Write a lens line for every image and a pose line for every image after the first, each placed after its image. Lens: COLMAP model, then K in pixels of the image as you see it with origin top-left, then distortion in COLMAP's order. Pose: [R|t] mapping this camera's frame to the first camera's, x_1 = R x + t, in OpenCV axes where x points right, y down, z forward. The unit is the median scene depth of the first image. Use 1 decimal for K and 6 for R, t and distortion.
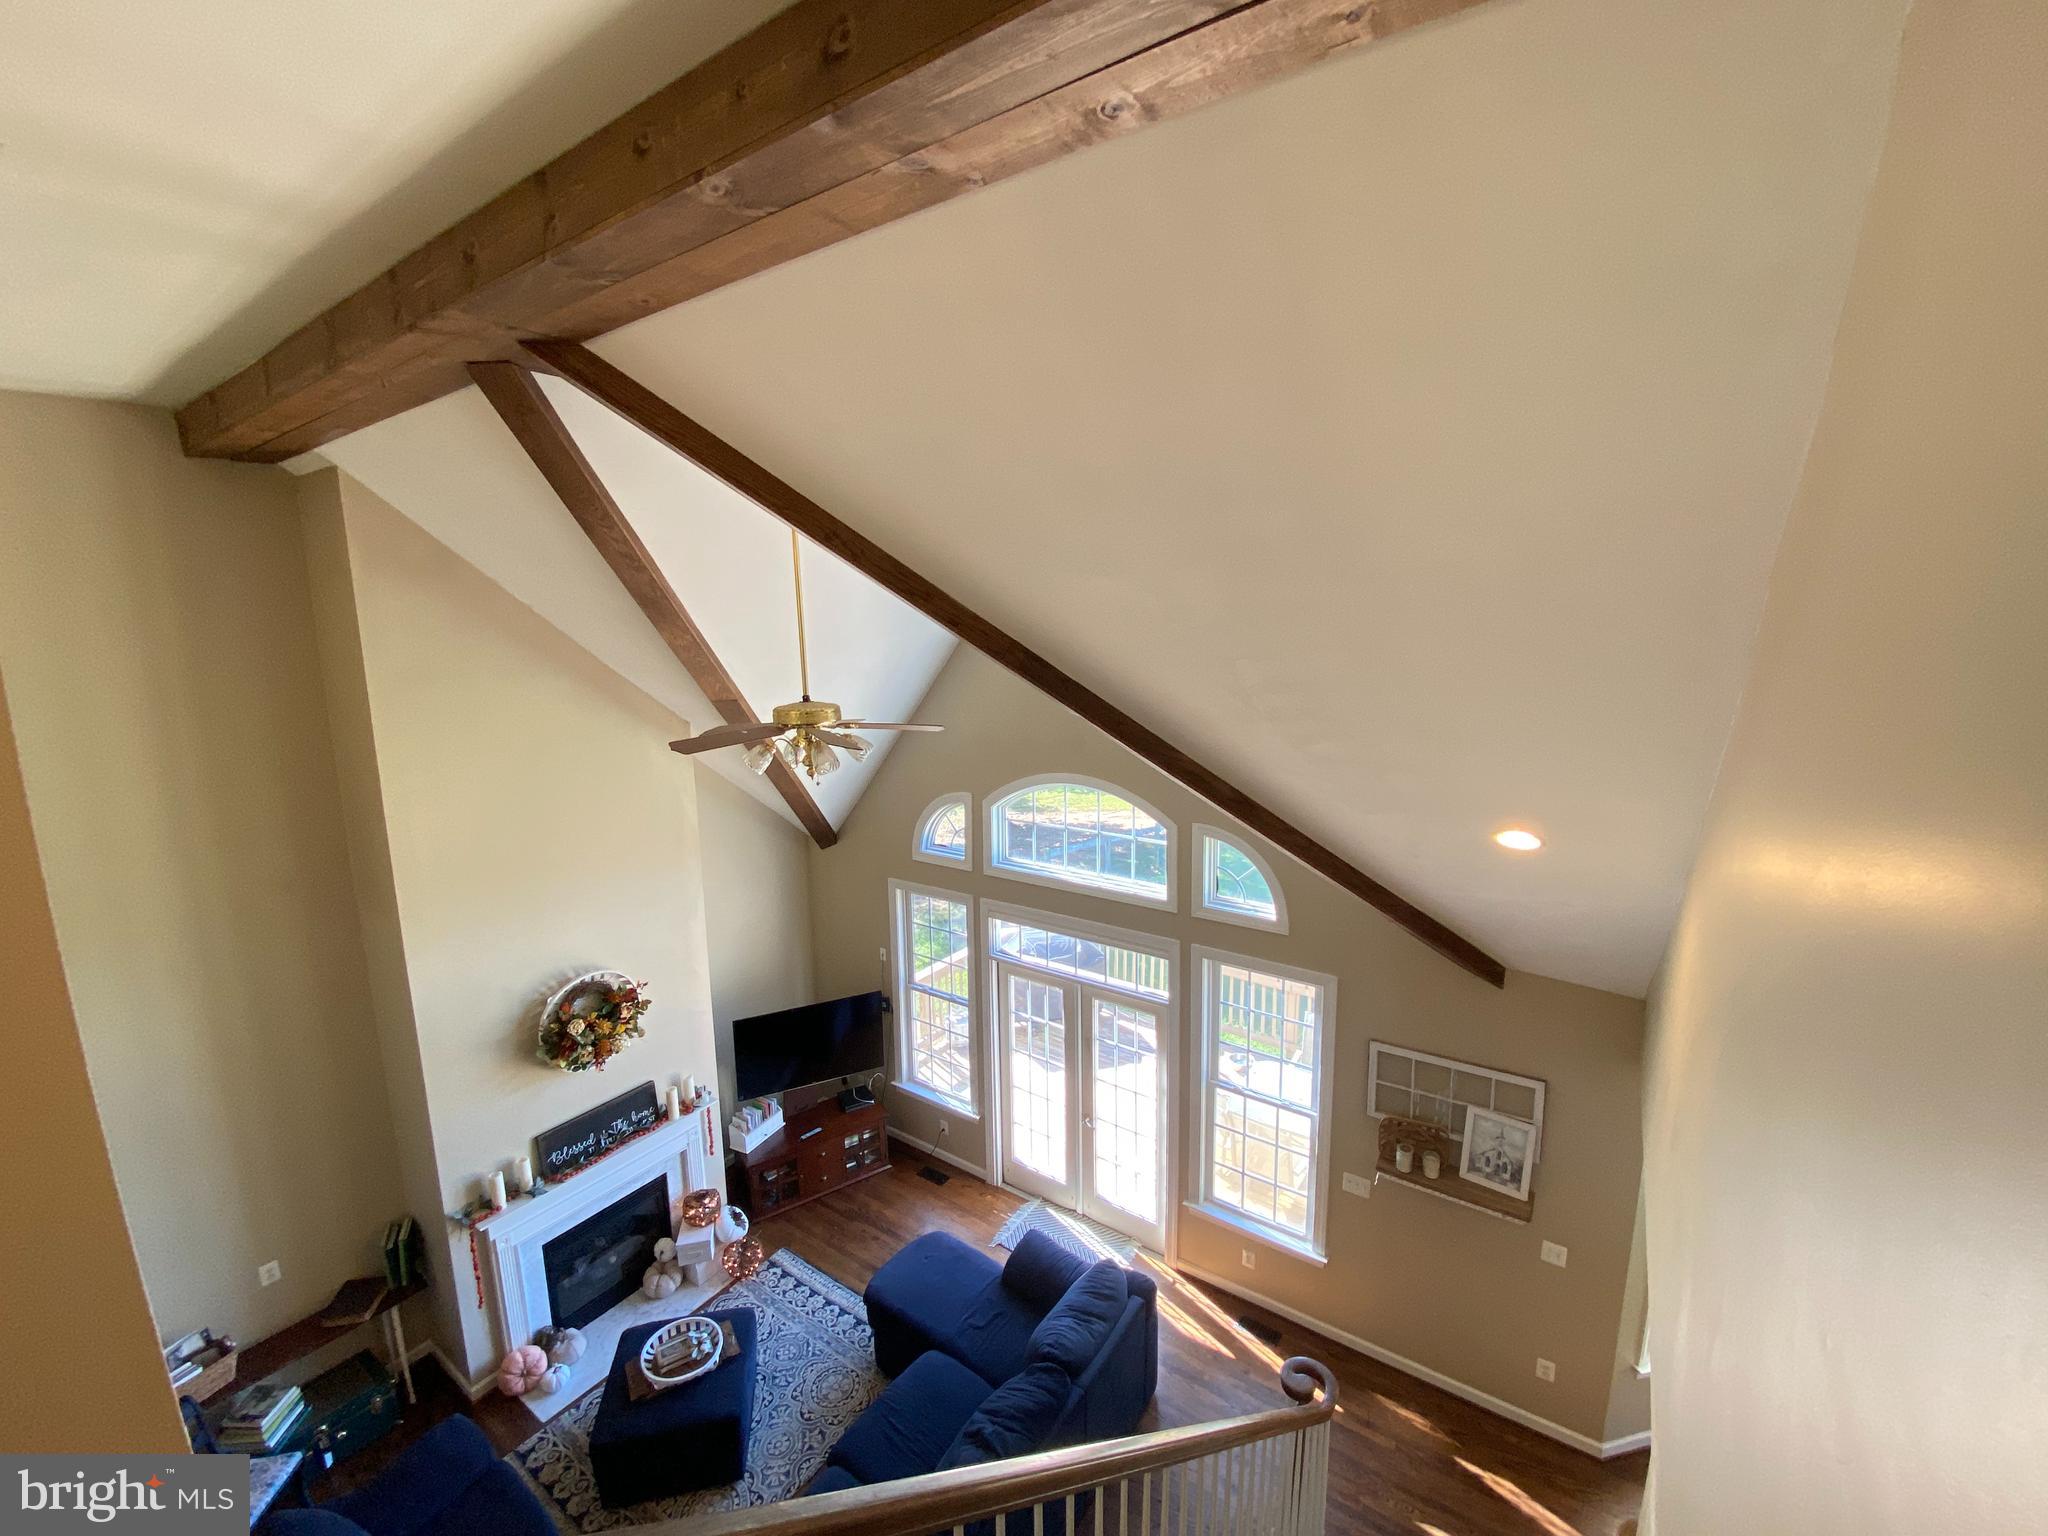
lens RADIAL K [[832.6, 0, 1017.2], [0, 832.6, 763.0], [0, 0, 1]] dist [0.031269, -0.024620]
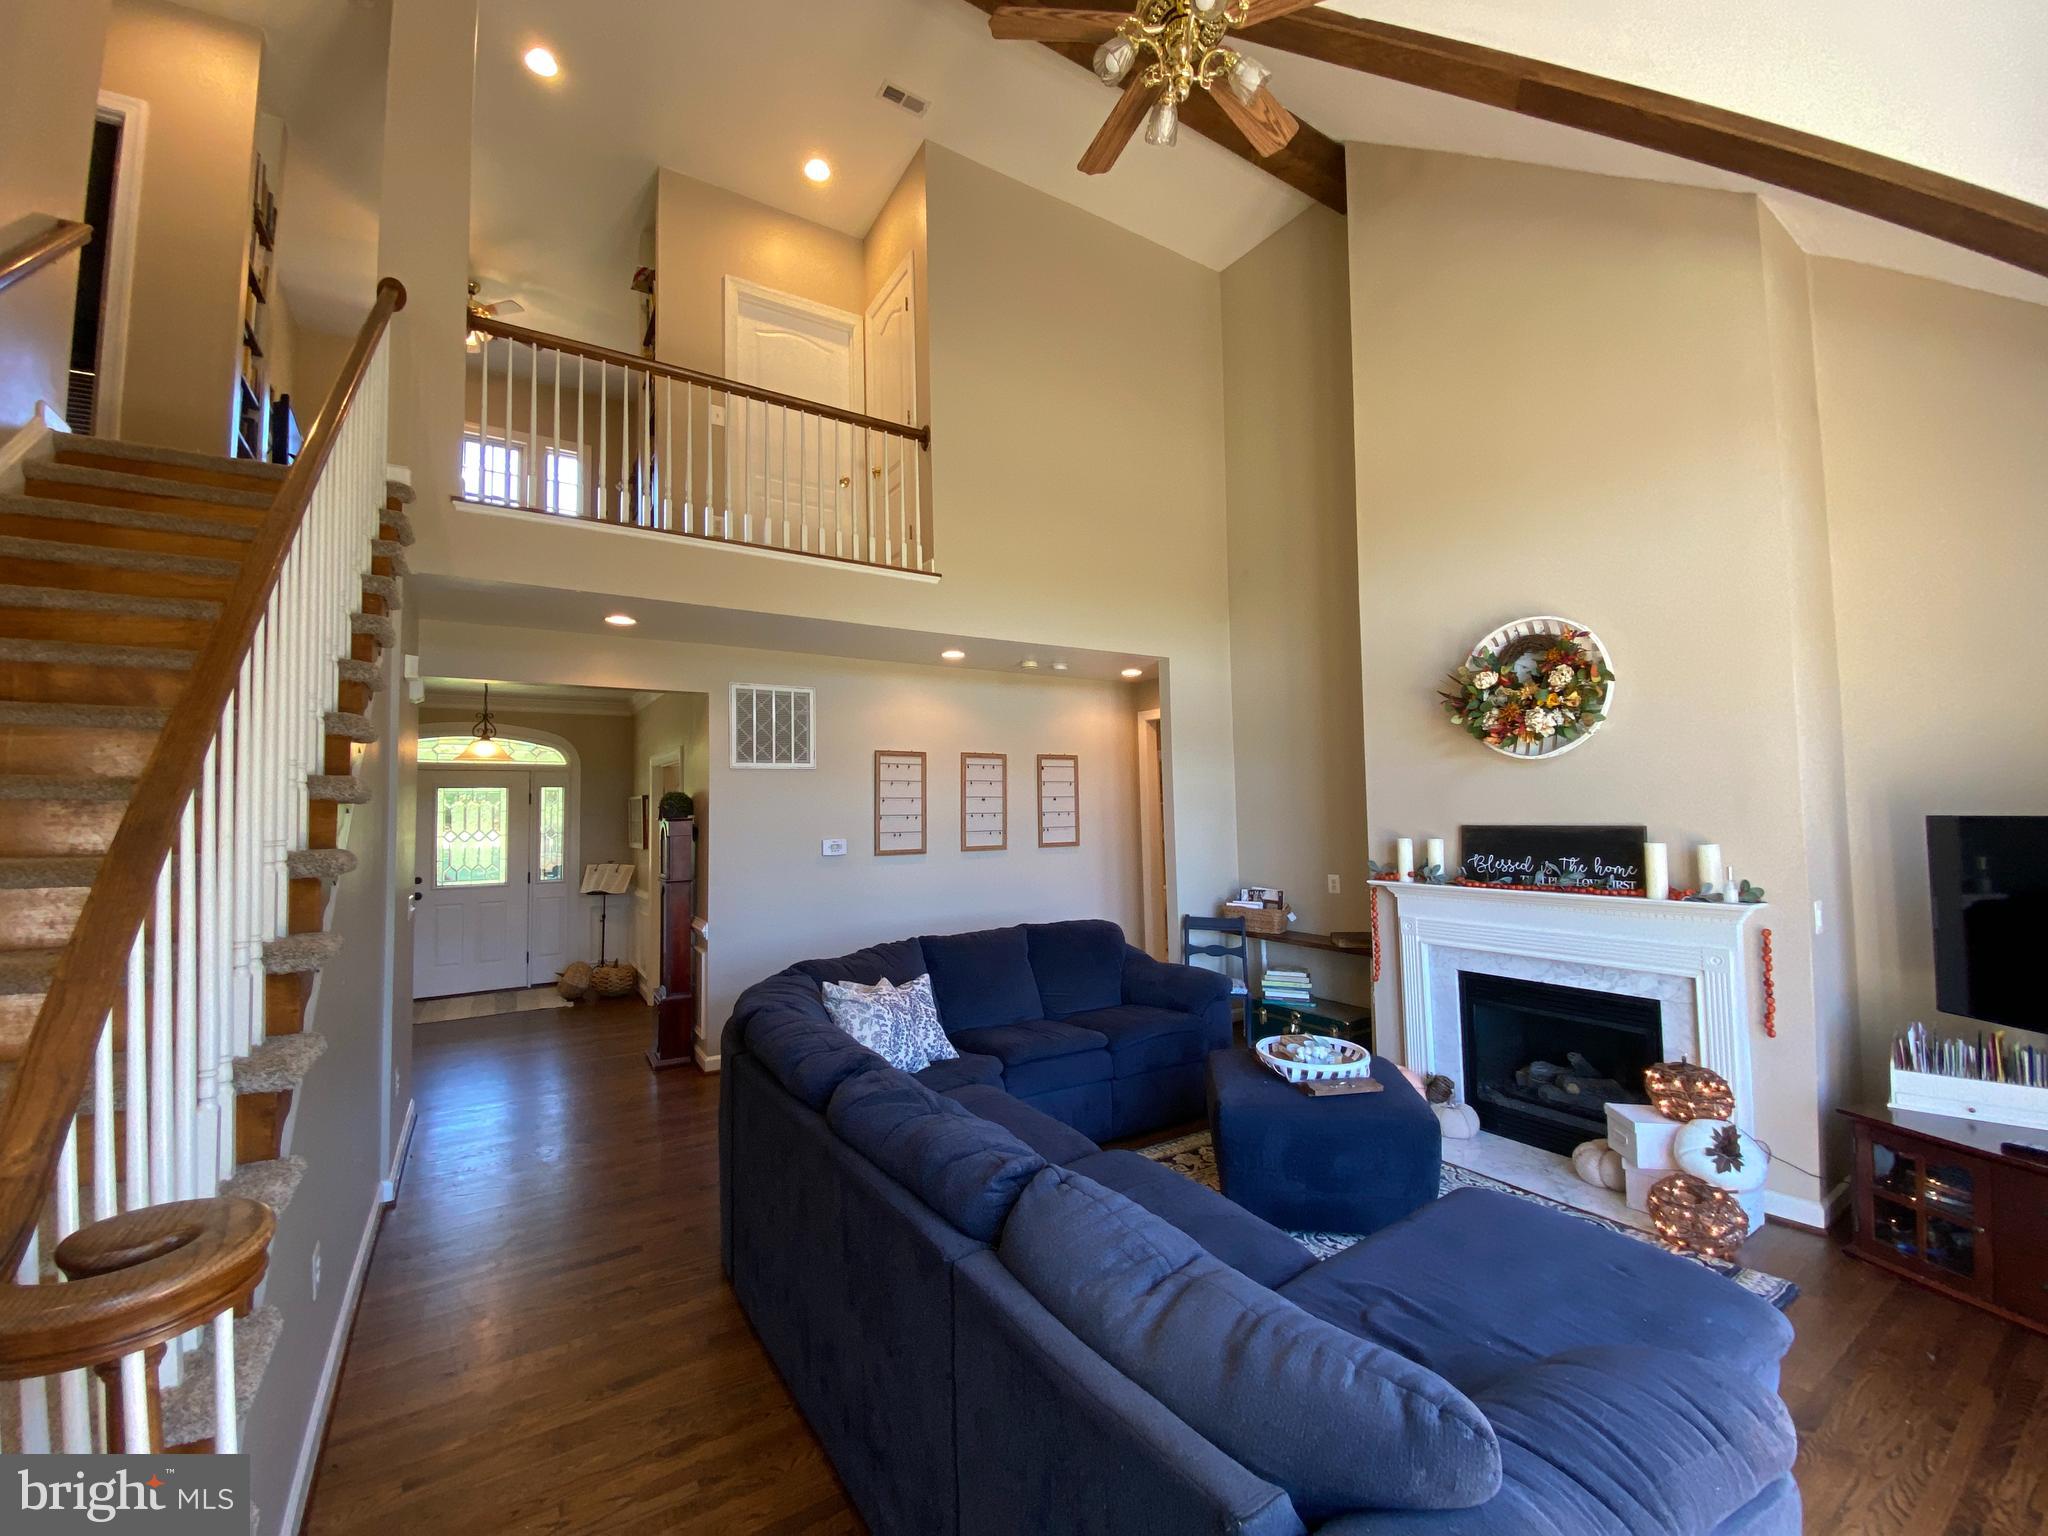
lens RADIAL K [[842.5, 0, 992.3], [0, 842.5, 775.4], [0, 0, 1]] dist [0.008814, -0.016378]
pose [[-0.396149, -0.003694, -0.918179, 0.300655], [-0.128885, 0.990315, 0.051624, 0.374333], [0.909095, 0.138791, -0.392789, 0.810491]]
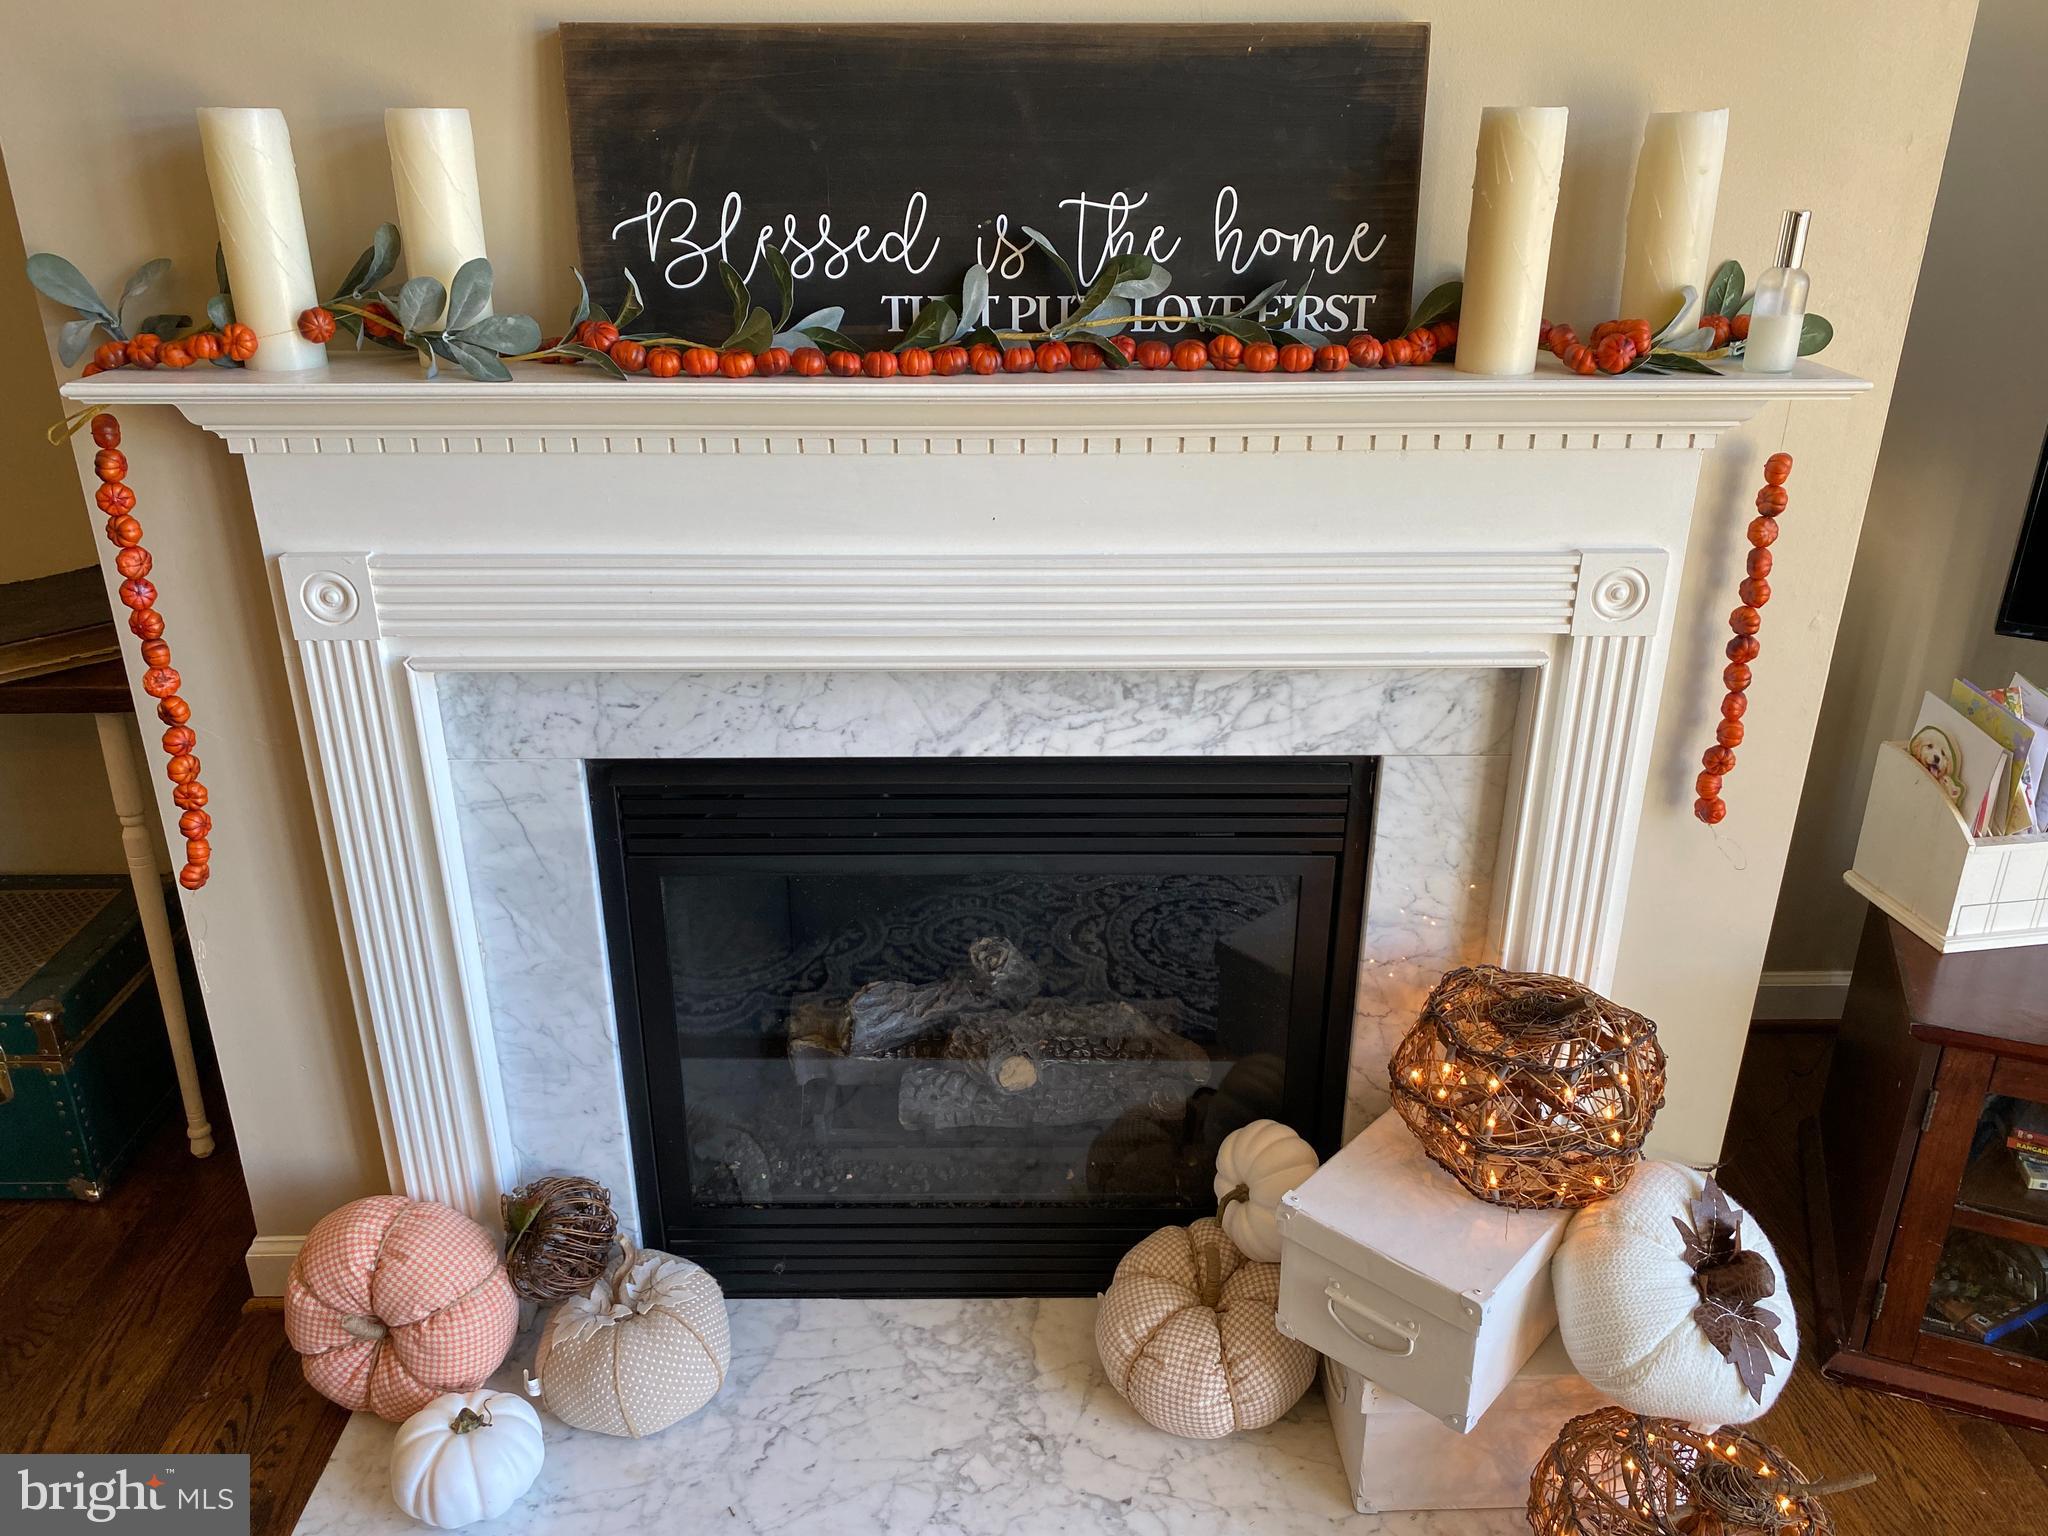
lens RADIAL K [[1561.3, 0, 1048.4], [0, 1561.3, 769.5], [0, 0, 1]] dist [-0.002490, -0.000578]
pose [[0.585781, 0.340511, -0.735467, -0.252802], [-0.156005, 0.937862, 0.309963, 0.422950], [0.795313, -0.066833, 0.602504, 0.805144]]
